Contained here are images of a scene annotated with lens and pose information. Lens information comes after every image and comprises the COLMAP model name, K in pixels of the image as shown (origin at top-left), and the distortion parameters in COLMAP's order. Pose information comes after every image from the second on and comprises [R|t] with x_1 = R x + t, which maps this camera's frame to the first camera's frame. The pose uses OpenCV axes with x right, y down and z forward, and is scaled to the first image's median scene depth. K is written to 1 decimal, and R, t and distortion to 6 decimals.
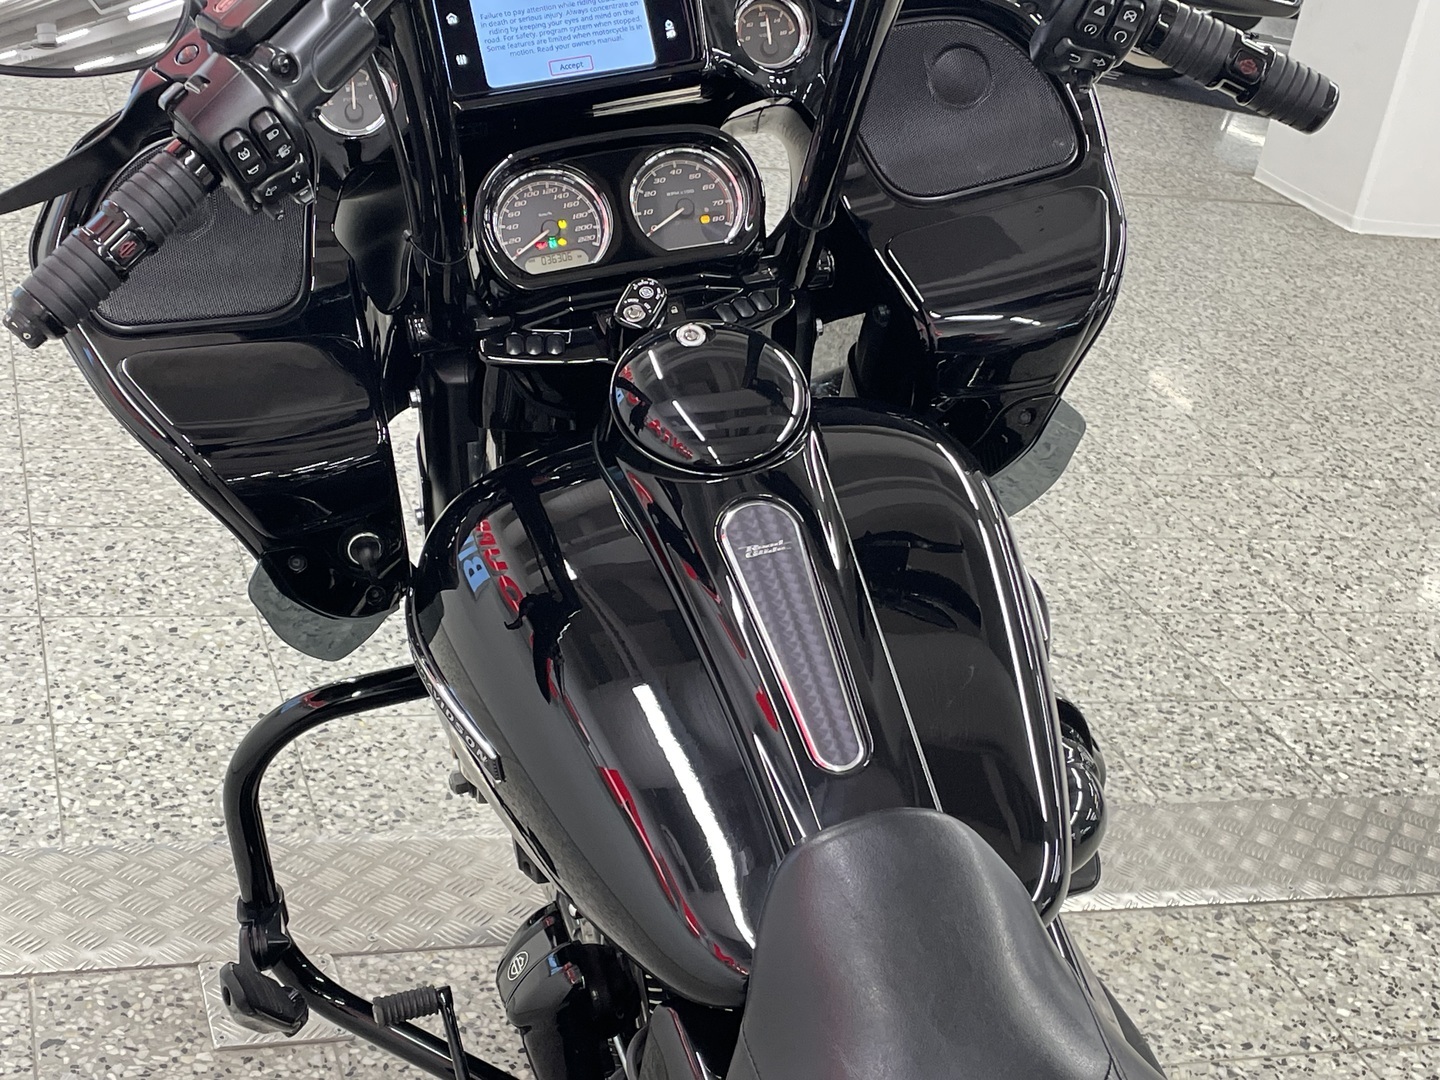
lens RADIAL K [[2157.0, 0, 726.7], [0, 2157.0, 536.9], [0, 0, 1]] dist [0.099679, 0.000000]
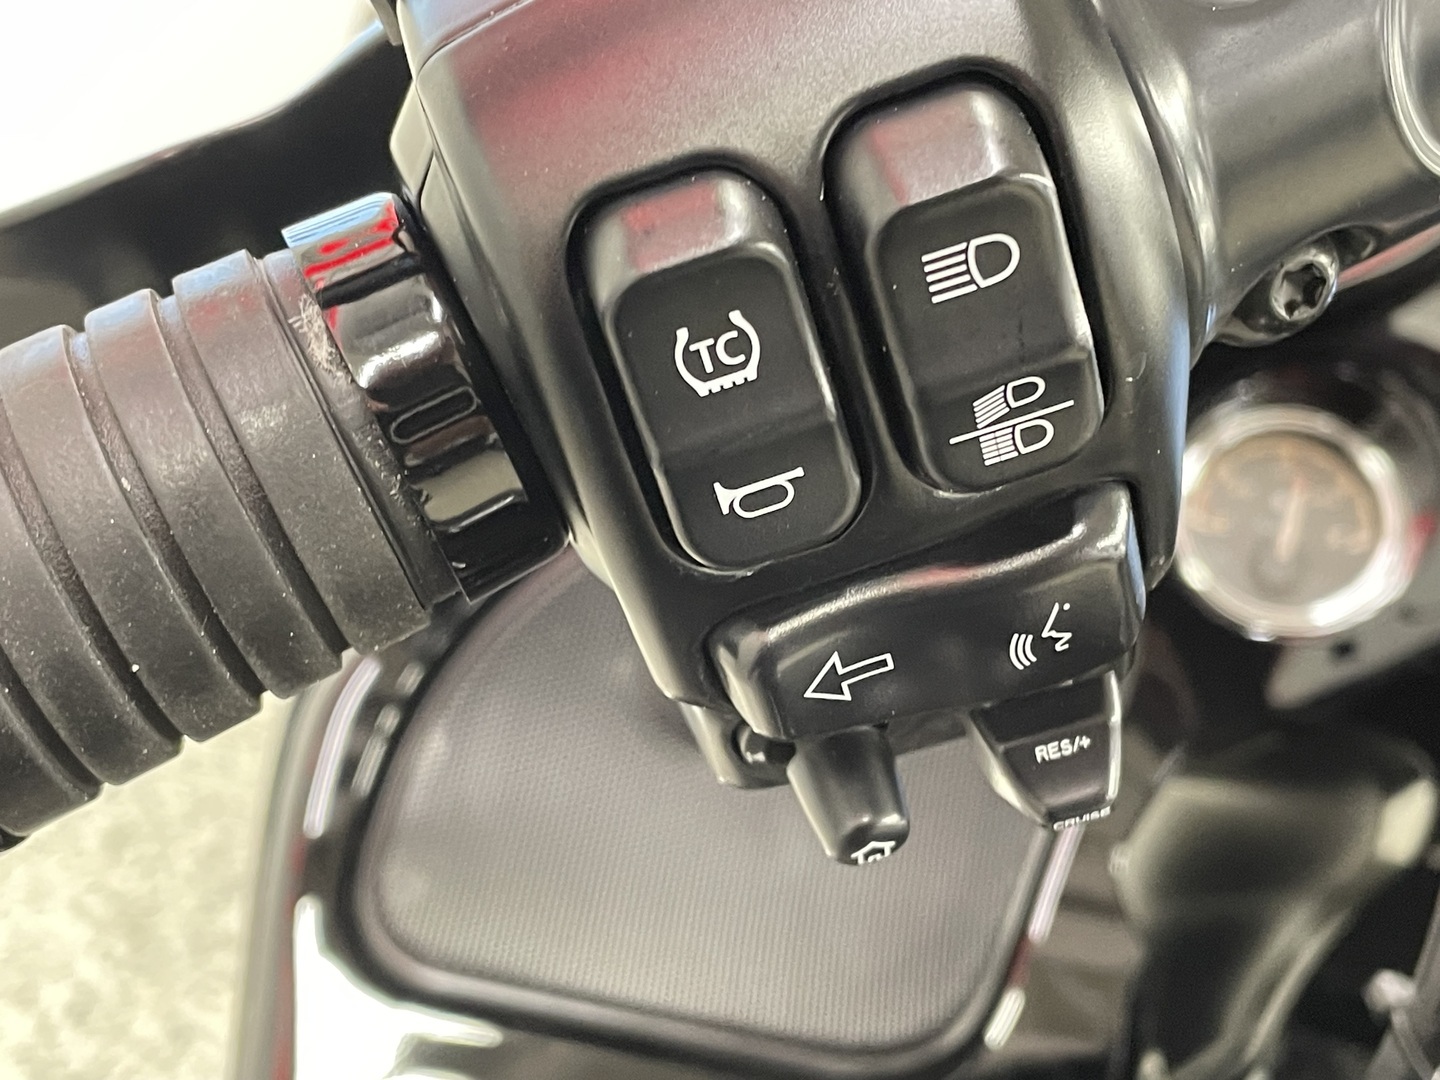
lens RADIAL K [[2157.0, 0, 727.4], [0, 2157.0, 539.7], [0, 0, 1]] dist [0.099679, 0.000000]
pose [[0.899528, 0.254635, -0.354979, -0.131064], [-0.334023, 0.924591, -0.183192, -0.107923], [0.281563, 0.283357, 0.916750, 0.672103]]
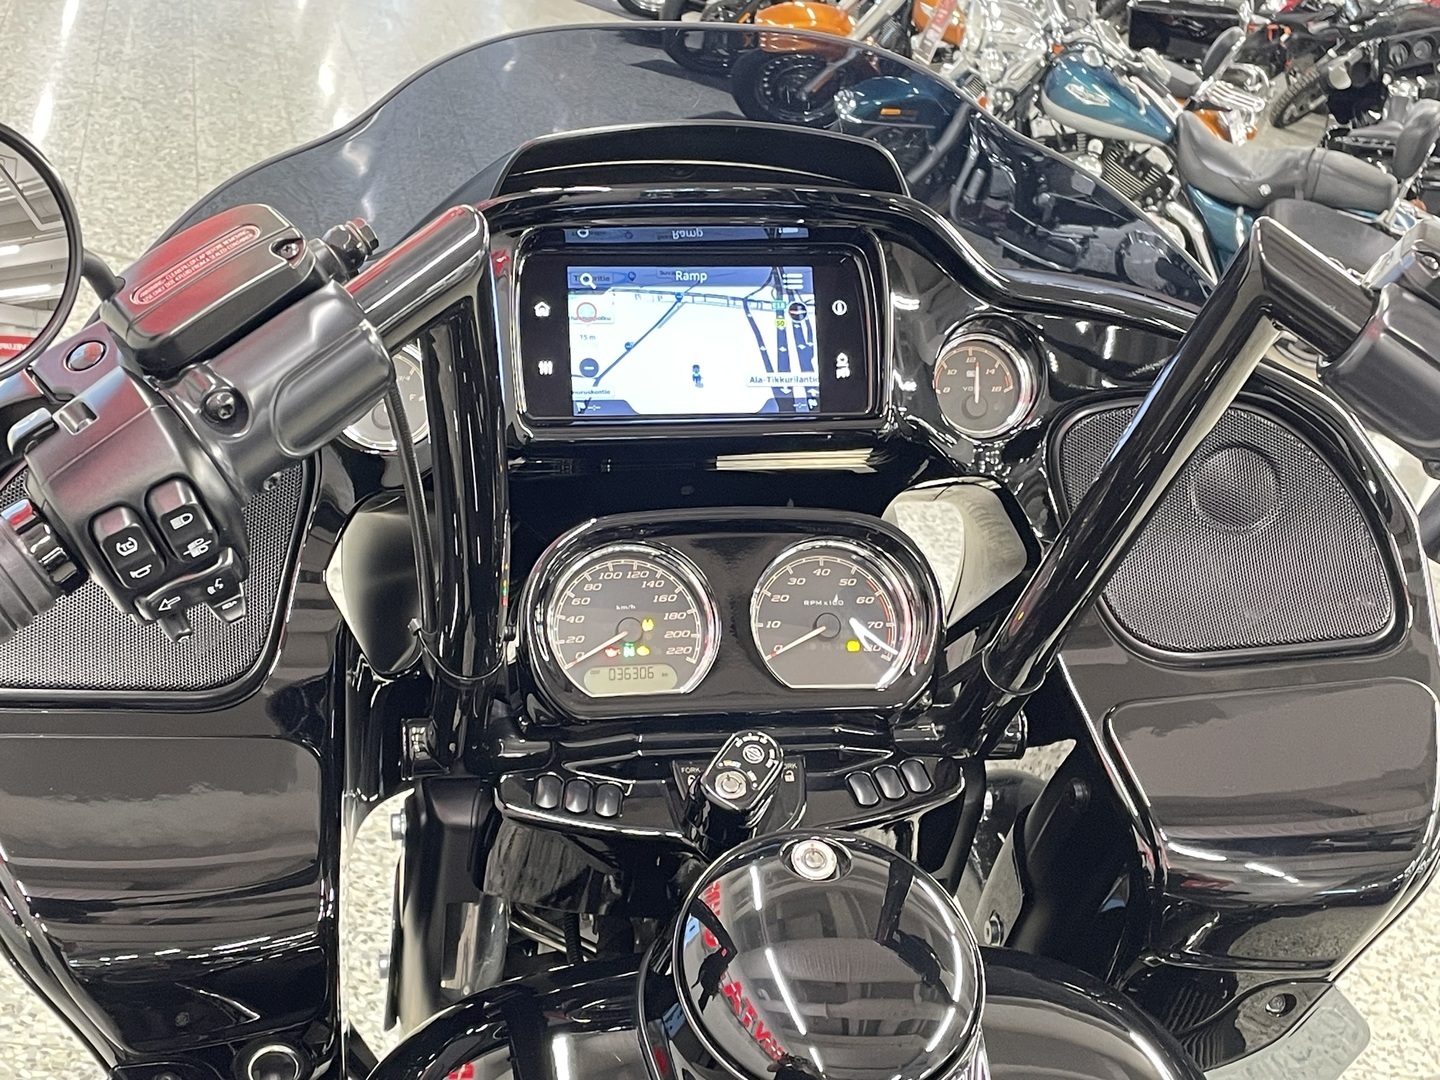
lens RADIAL K [[2157.0, 0, 716.9], [0, 2157.0, 549.4], [0, 0, 1]] dist [0.099679, 0.000000]
pose [[0.987043, 0.155249, -0.040543, -0.030325], [-0.158198, 0.983813, -0.084178, -0.114759], [0.026818, 0.089501, 0.995626, 0.317050]]
